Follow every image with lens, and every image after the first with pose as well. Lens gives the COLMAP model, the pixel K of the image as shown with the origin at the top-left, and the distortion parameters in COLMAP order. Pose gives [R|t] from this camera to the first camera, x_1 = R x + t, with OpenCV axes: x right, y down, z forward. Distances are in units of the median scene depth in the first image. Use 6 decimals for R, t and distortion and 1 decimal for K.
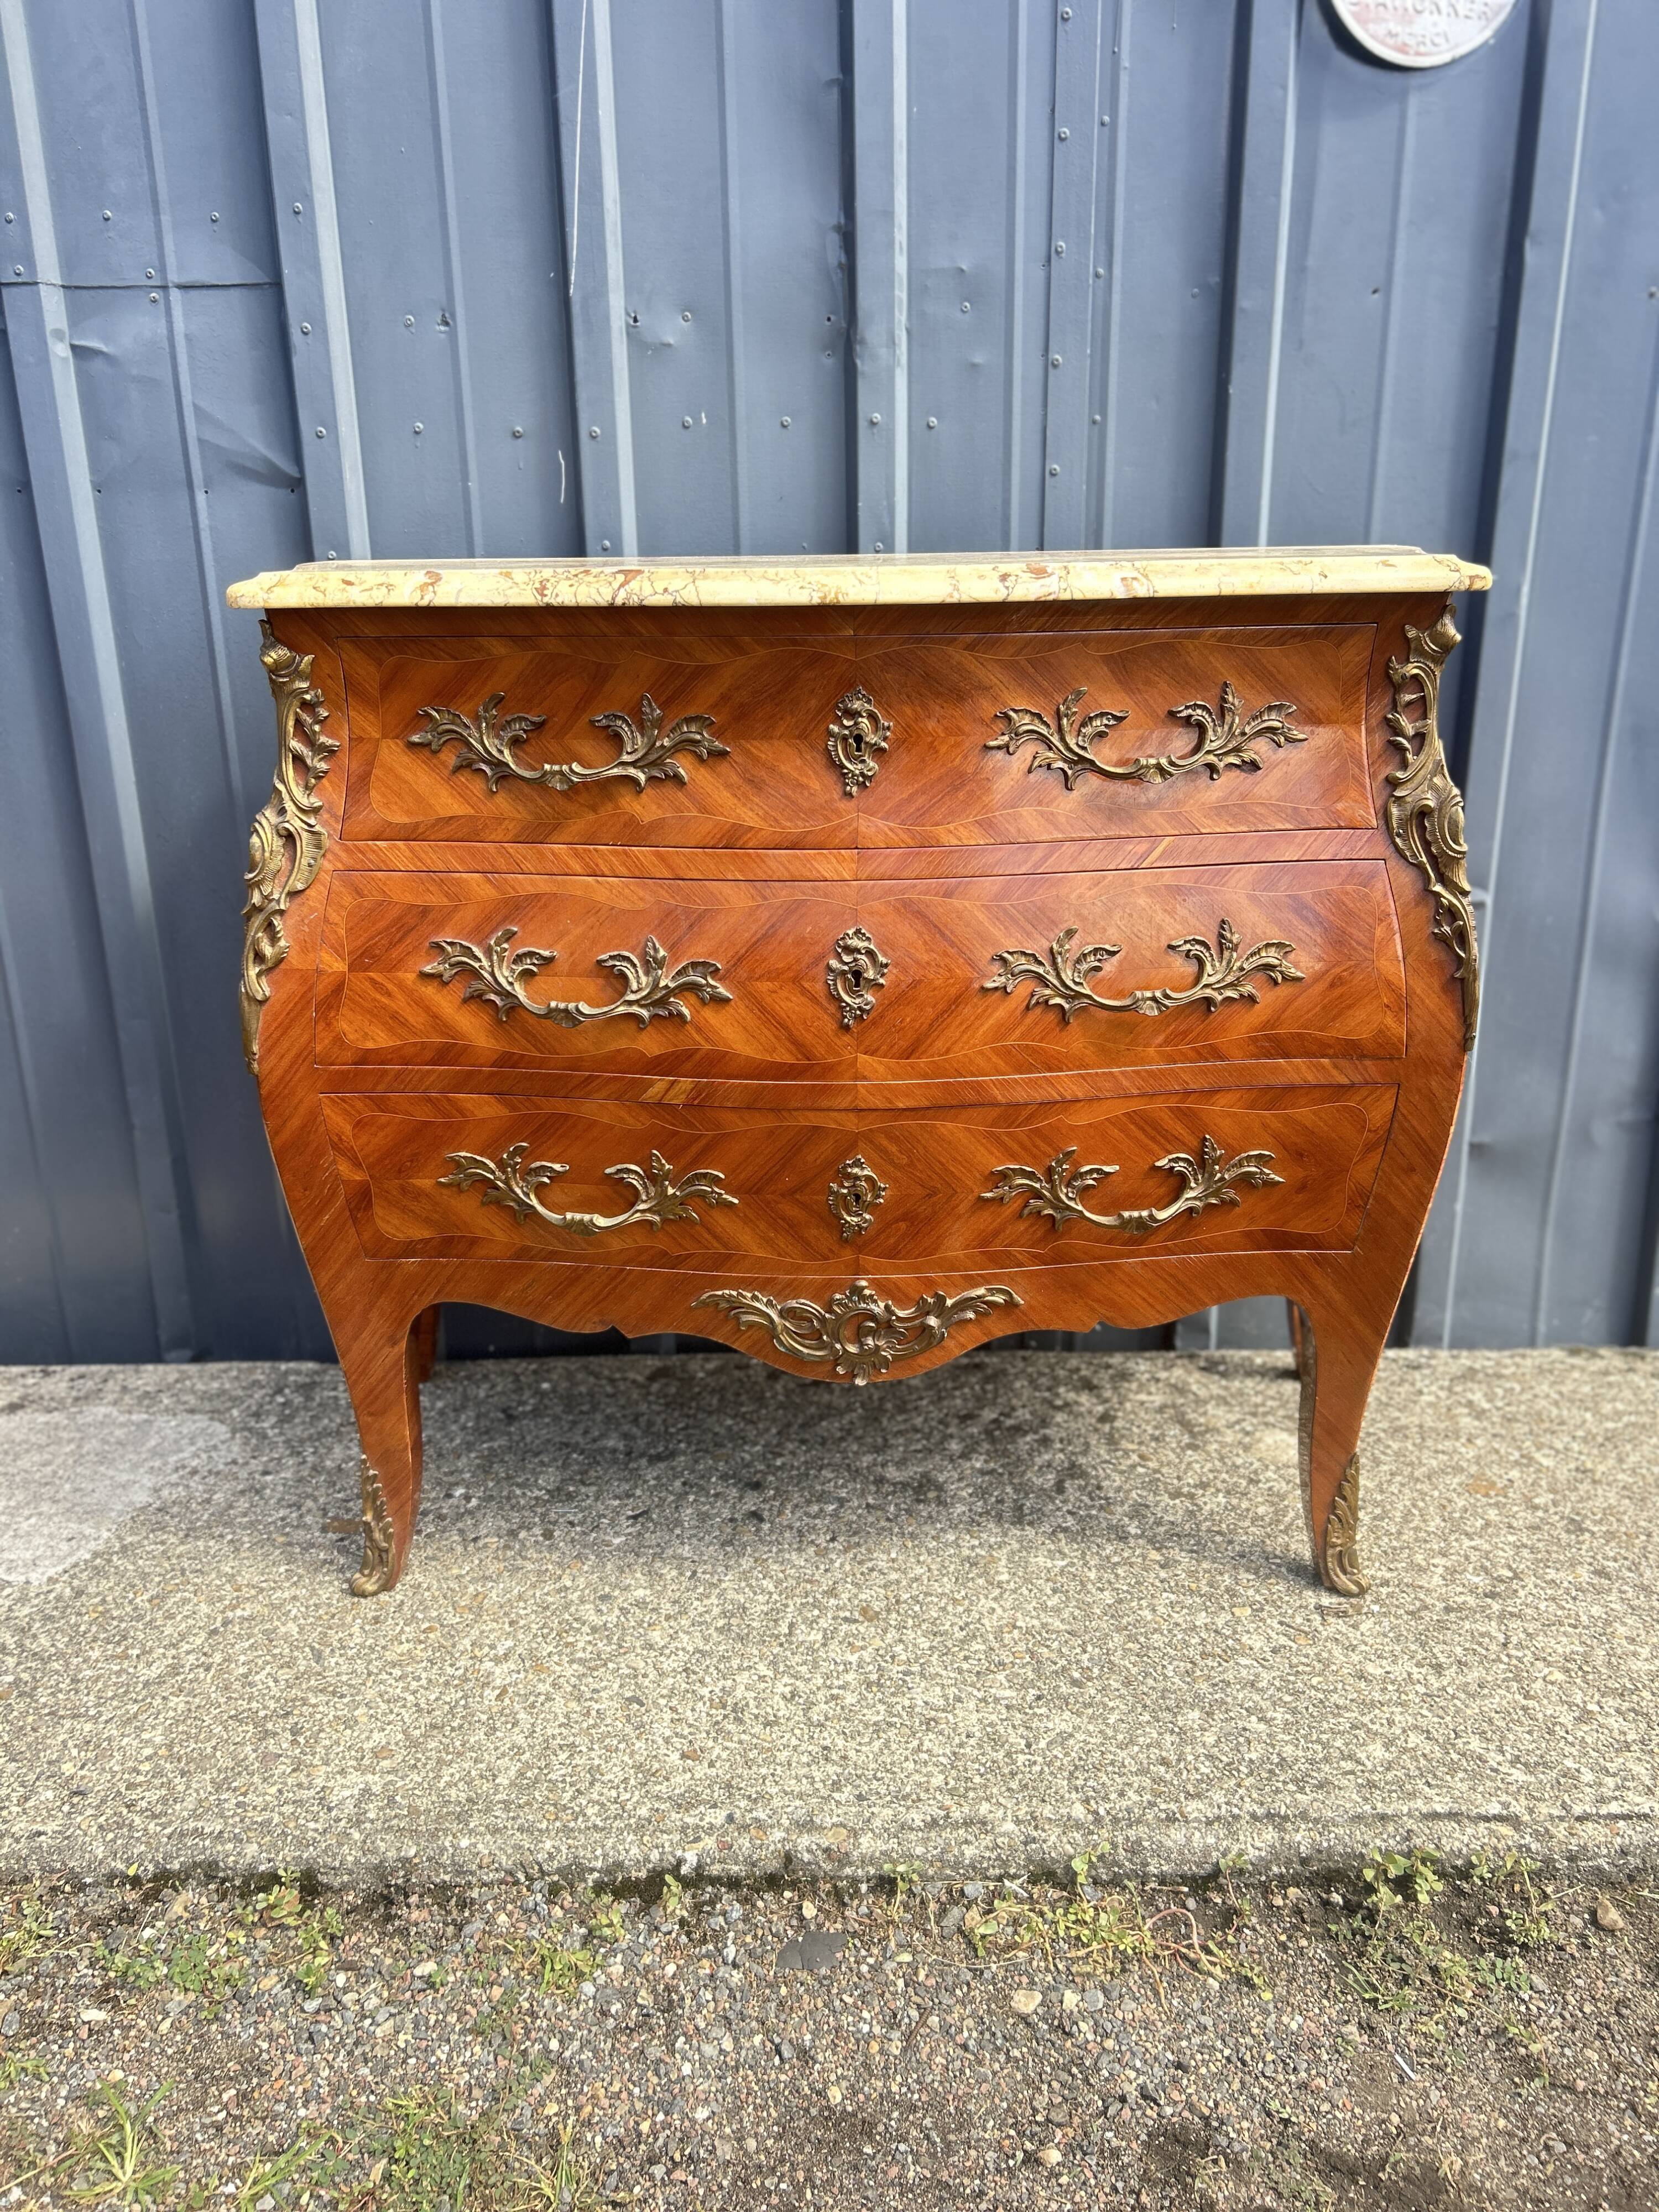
lens RADIAL K [[1658.4, 0, 829.5], [0, 1658.4, 1106.0], [0, 0, 1]] dist [0.088518, -0.193600]
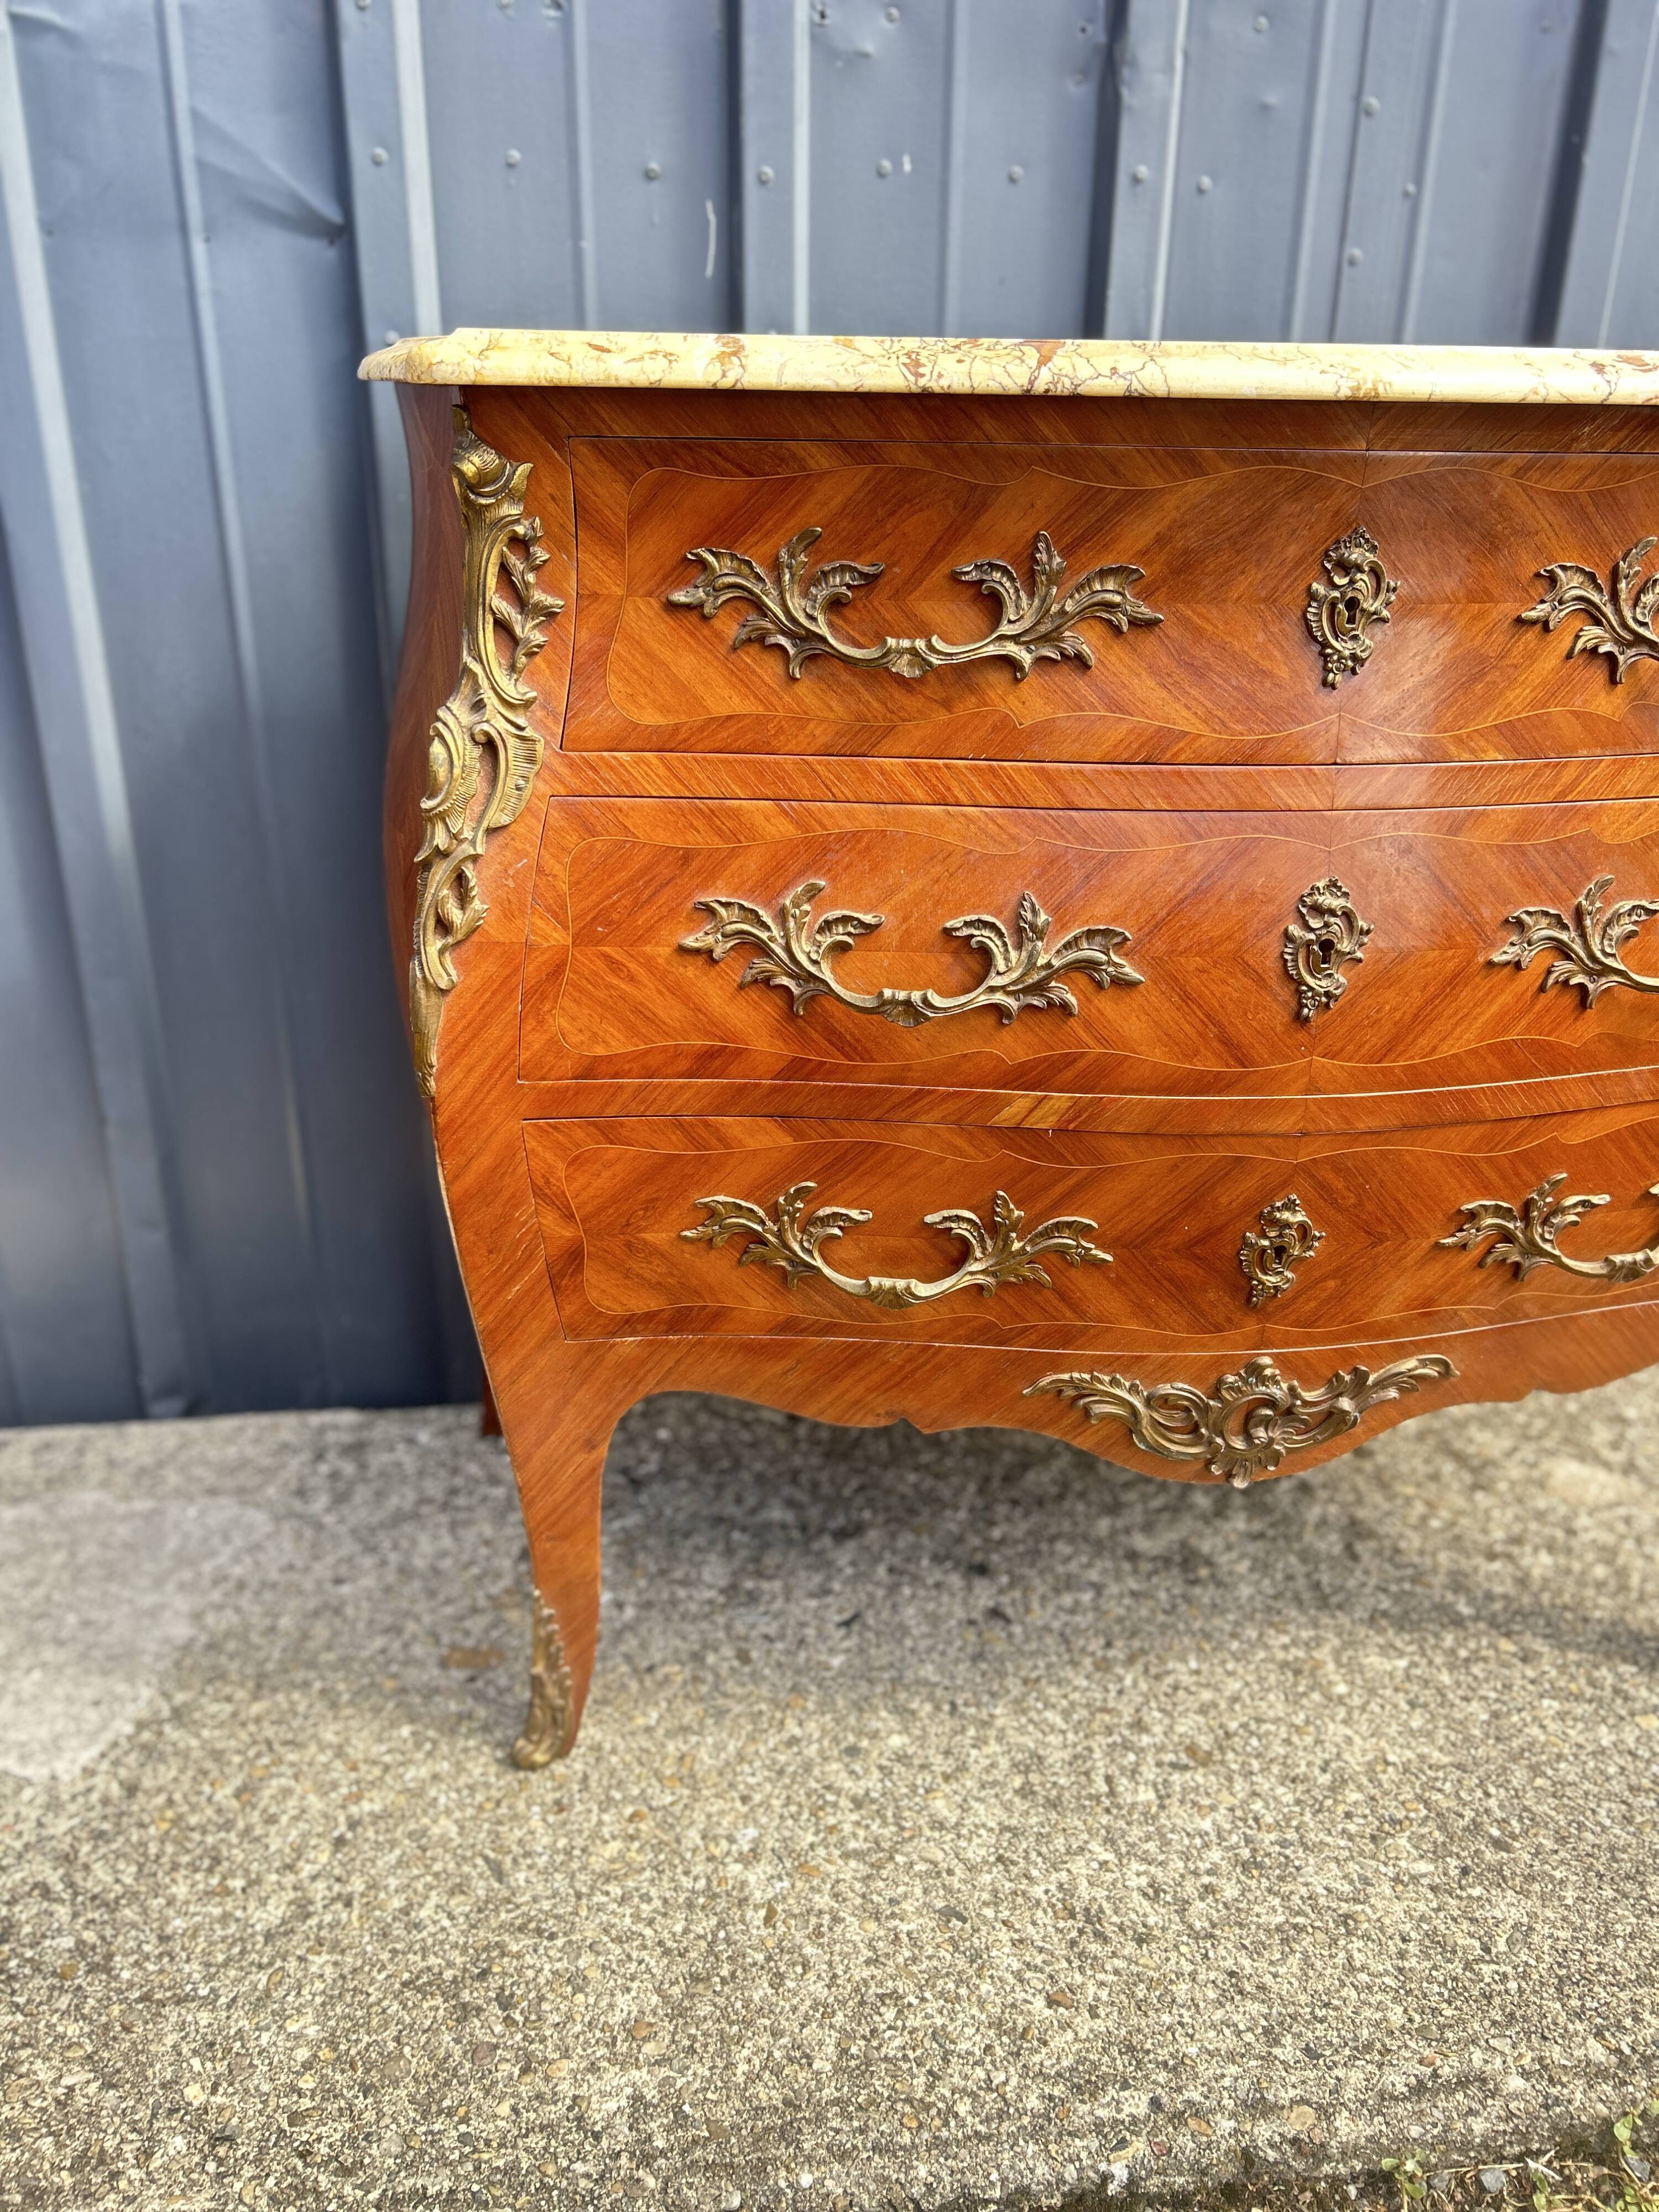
lens RADIAL K [[1666.2, 0, 829.5], [0, 1666.2, 1123.6], [0, 0, 1]] dist [0.042627, -0.048493]
pose [[0.992077, -0.021542, 0.123774, -0.259130], [0.011988, 0.996926, 0.077428, -0.056910], [-0.125061, -0.075331, 0.989285, 0.293757]]
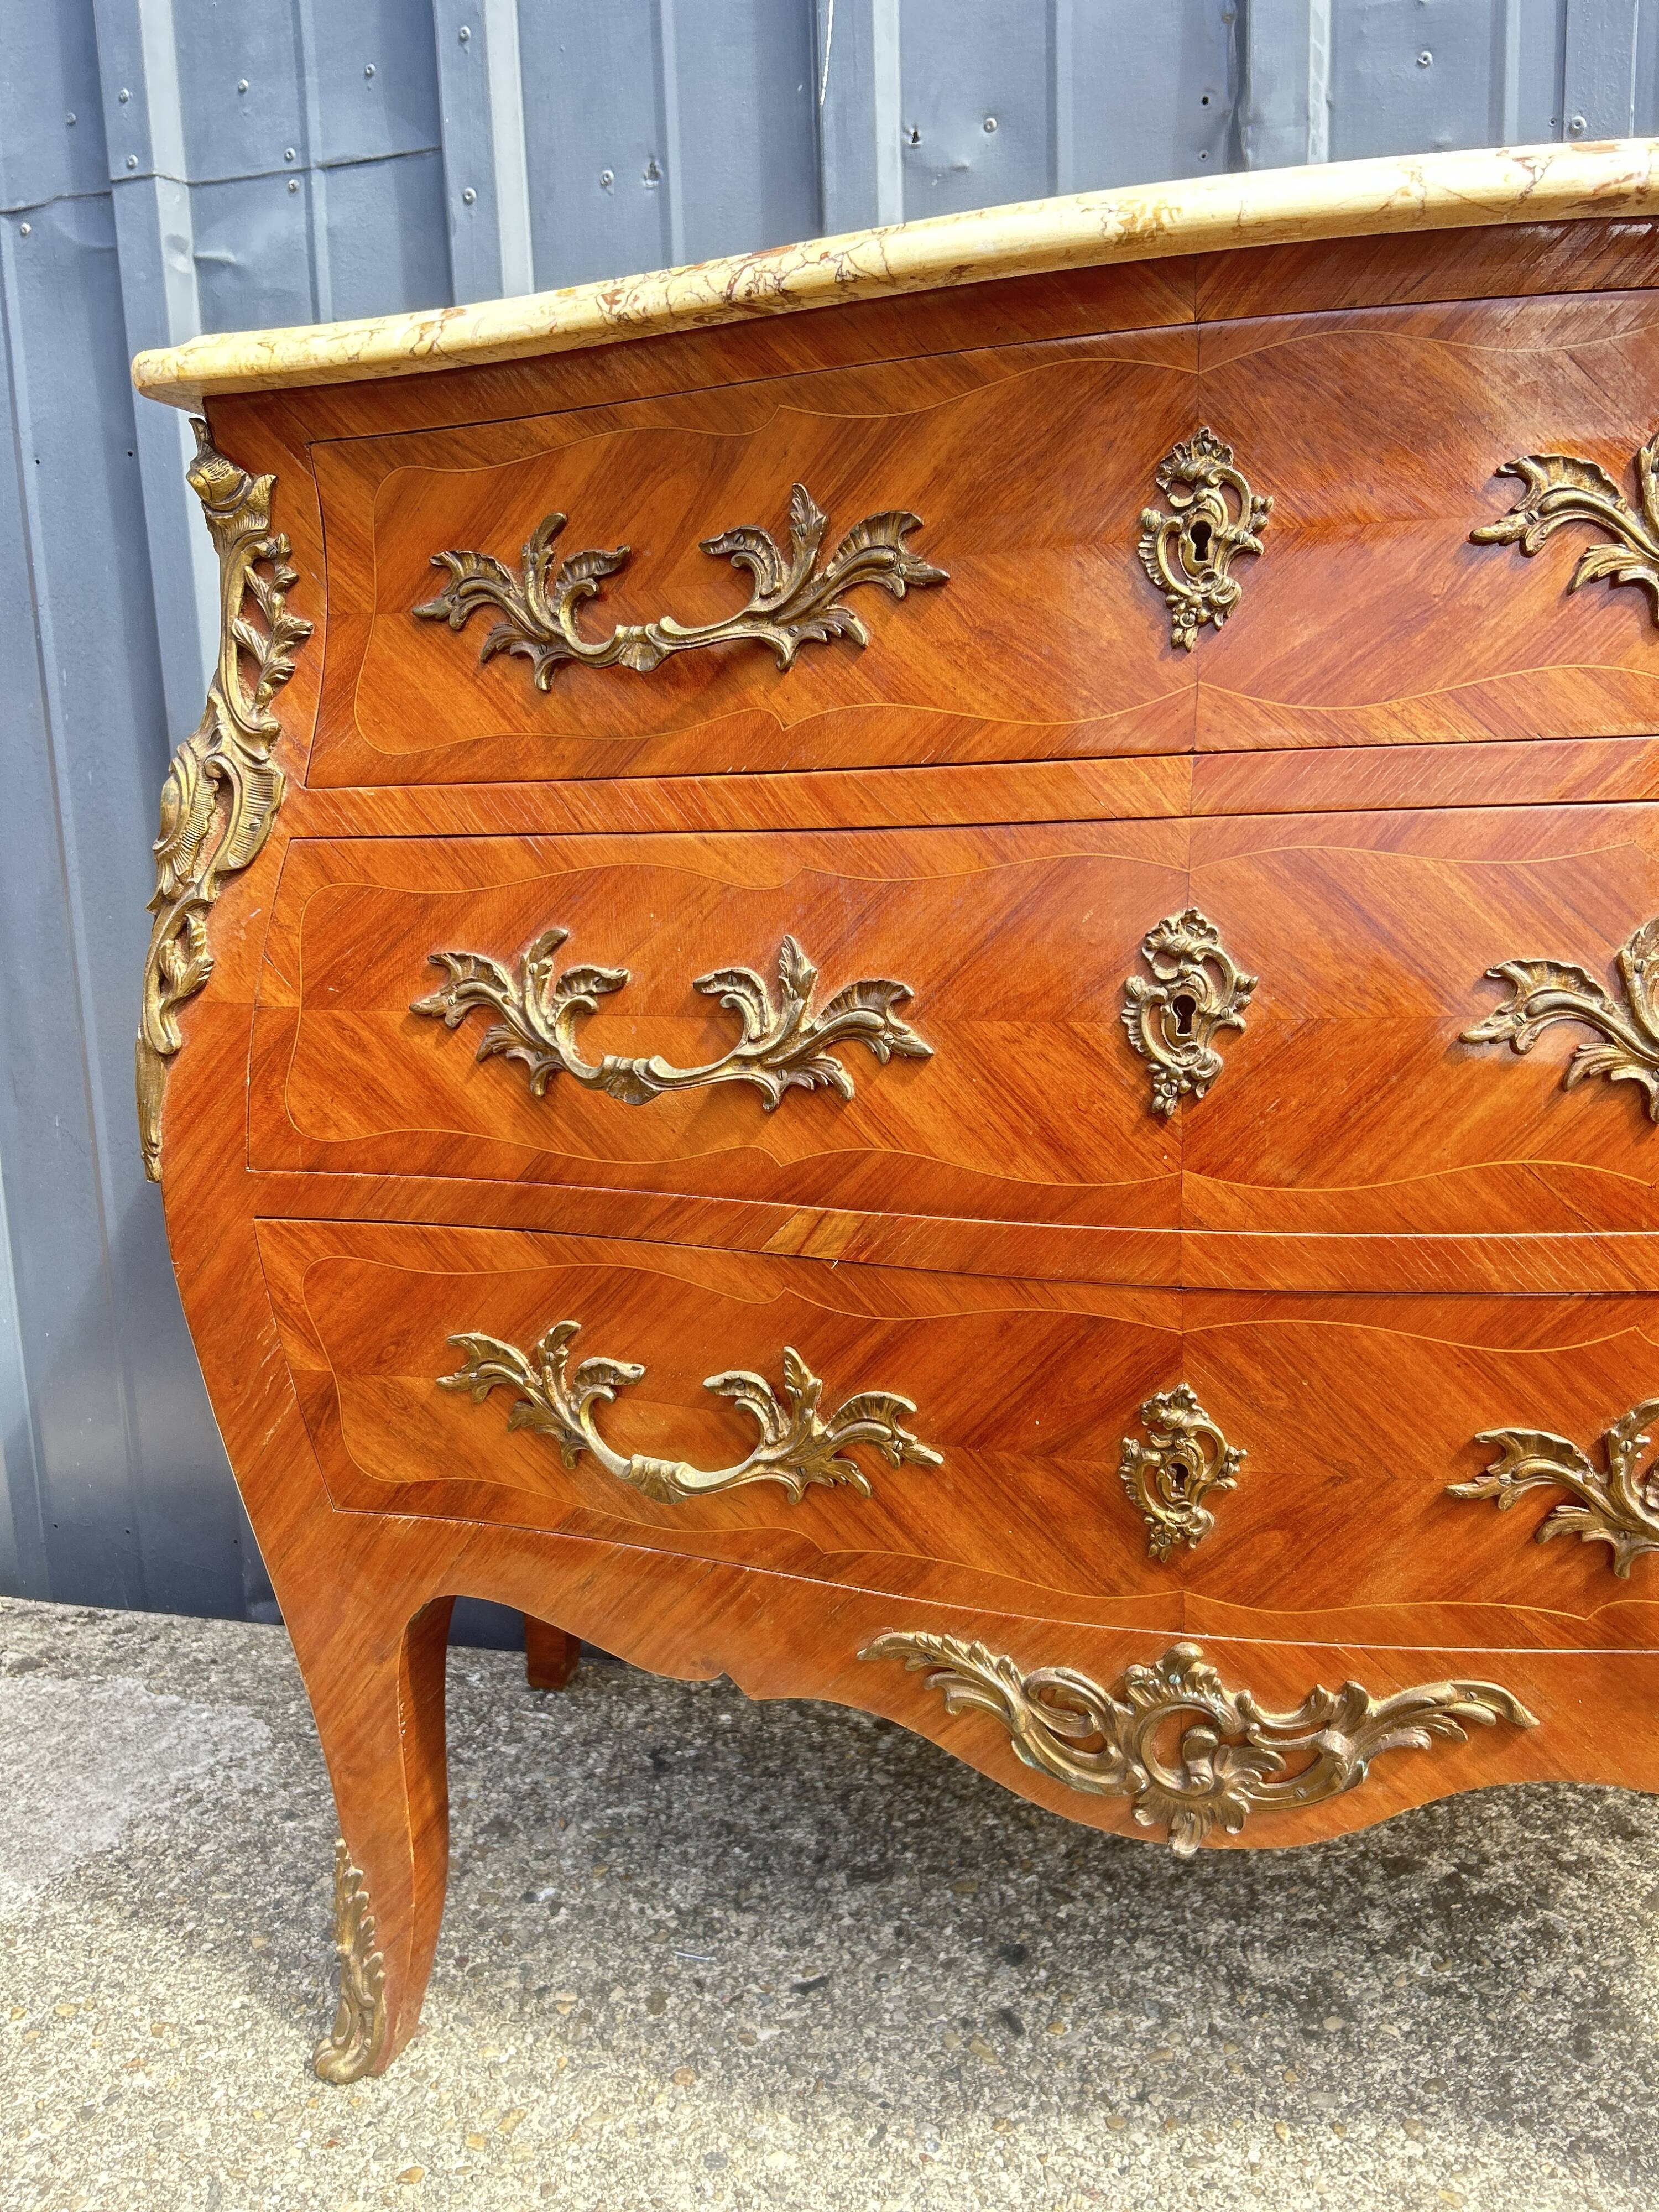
lens RADIAL K [[1668.5, 0, 821.2], [0, 1668.5, 1112.1], [0, 0, 1]] dist [0.043430, -0.055990]
pose [[0.969100, 0.026439, -0.245246, 0.031591], [-0.059522, 0.989924, -0.128482, 0.019408], [0.239378, 0.139109, 0.960909, 0.465731]]
